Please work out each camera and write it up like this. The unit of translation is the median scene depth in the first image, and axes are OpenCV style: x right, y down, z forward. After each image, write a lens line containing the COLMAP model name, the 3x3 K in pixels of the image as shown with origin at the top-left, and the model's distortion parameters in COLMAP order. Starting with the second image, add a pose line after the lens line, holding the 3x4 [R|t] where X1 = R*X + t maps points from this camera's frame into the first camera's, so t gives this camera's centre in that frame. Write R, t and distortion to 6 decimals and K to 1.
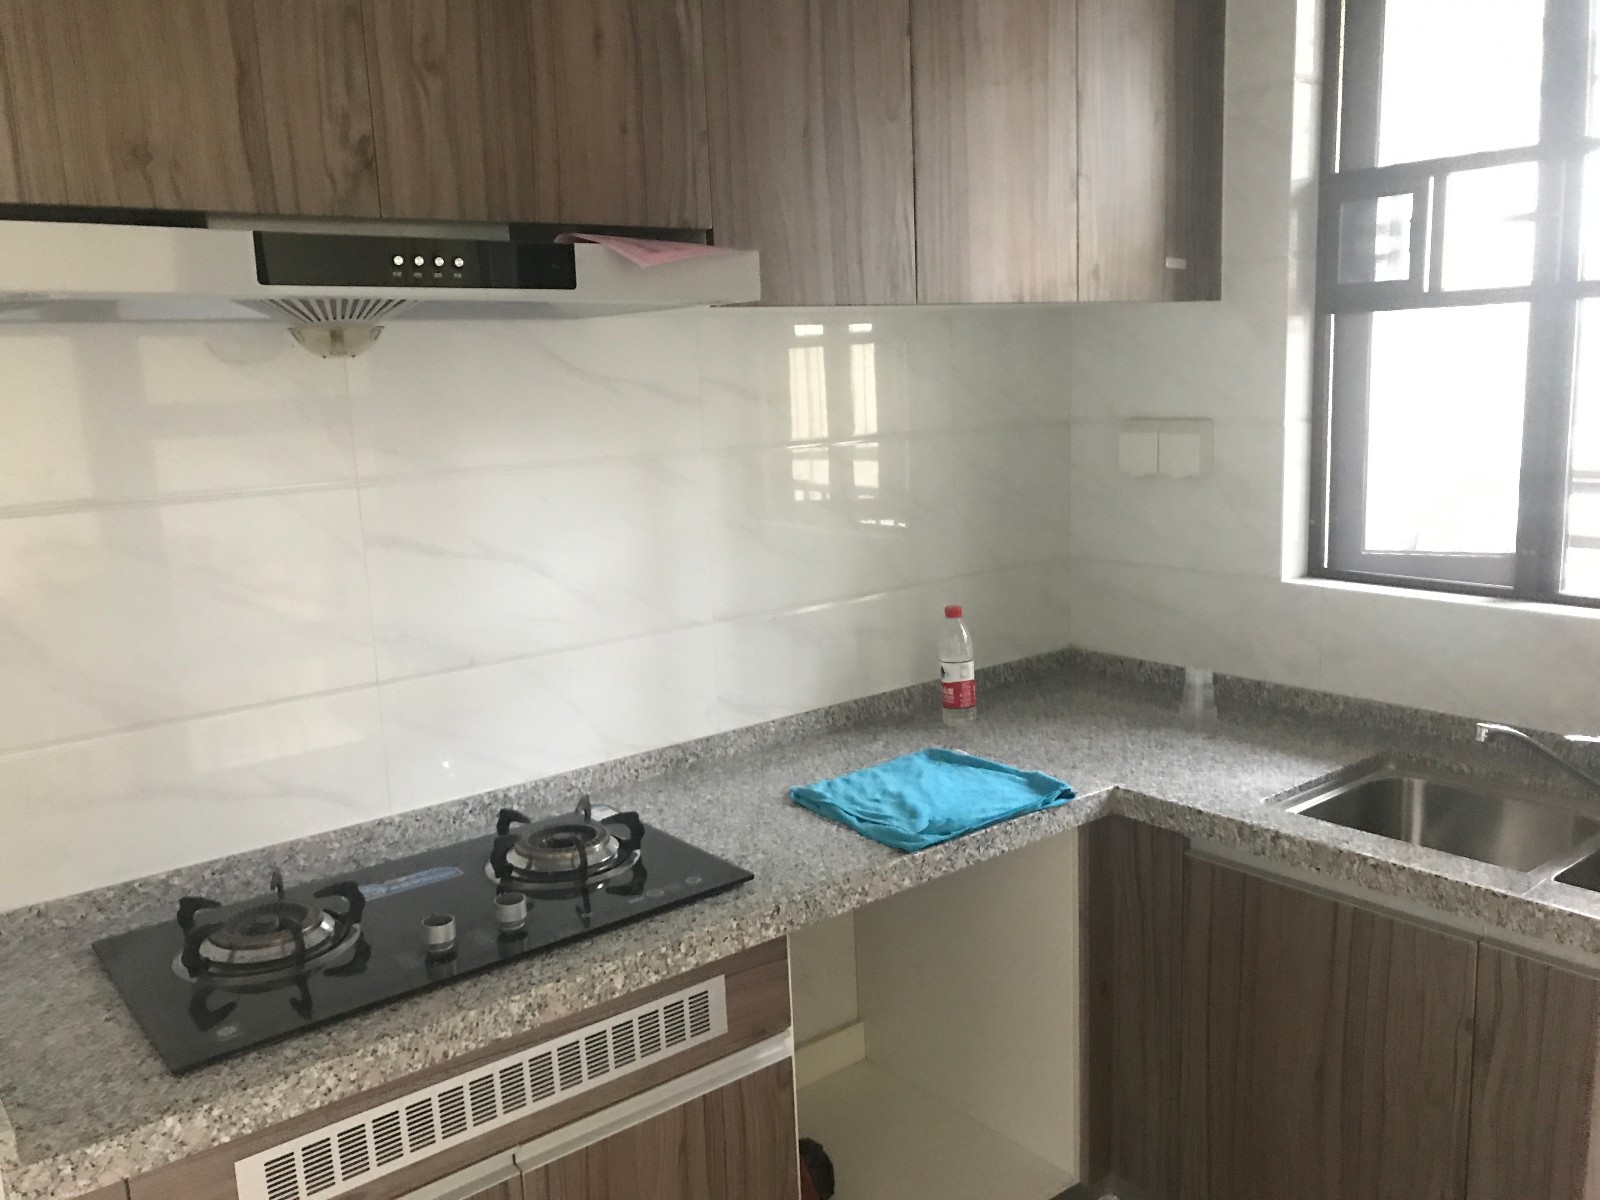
lens RADIAL K [[1326.1, 0, 800.0], [0, 1326.1, 600.0], [0, 0, 1]] dist [0.100741, -0.186382]
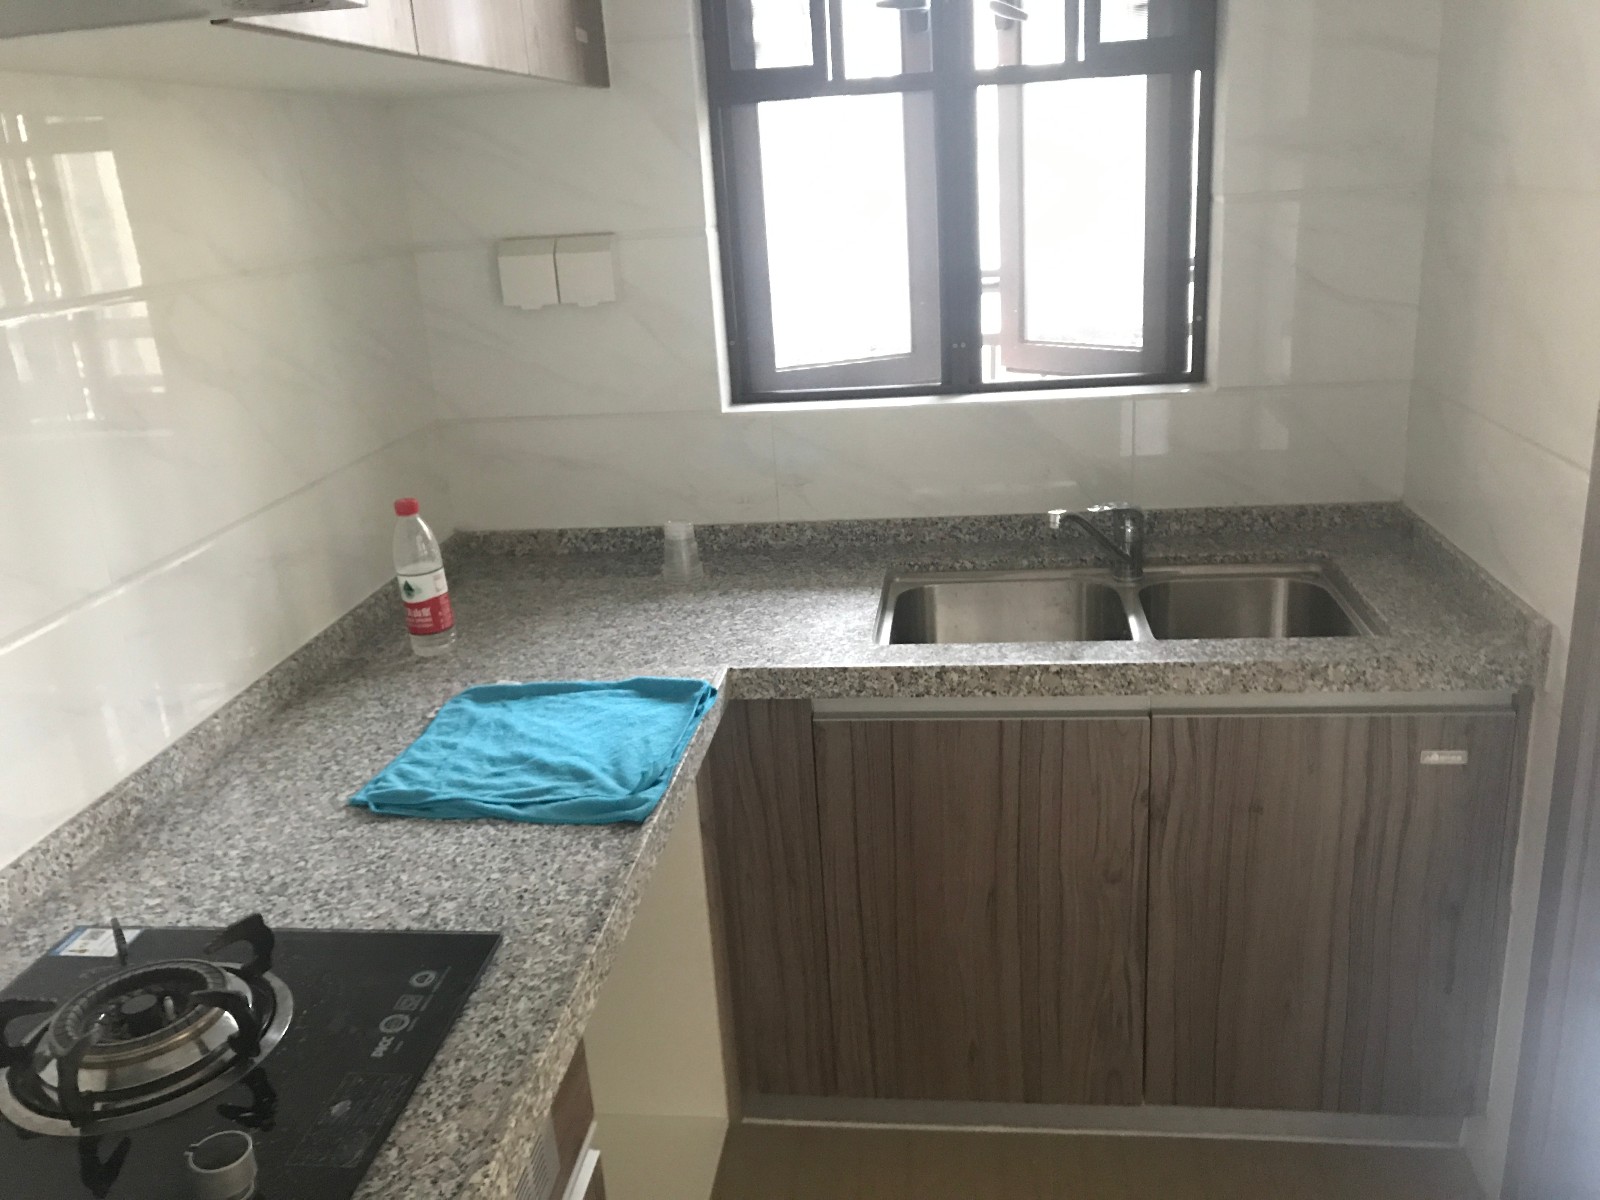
lens RADIAL K [[1326.1, 0, 800.0], [0, 1326.1, 600.0], [0, 0, 1]] dist [0.100741, -0.186382]
pose [[0.711483, -0.222580, 0.666521, -0.264532], [0.156682, 0.974880, 0.158303, -0.026914], [-0.685013, -0.008198, 0.728484, 0.338733]]
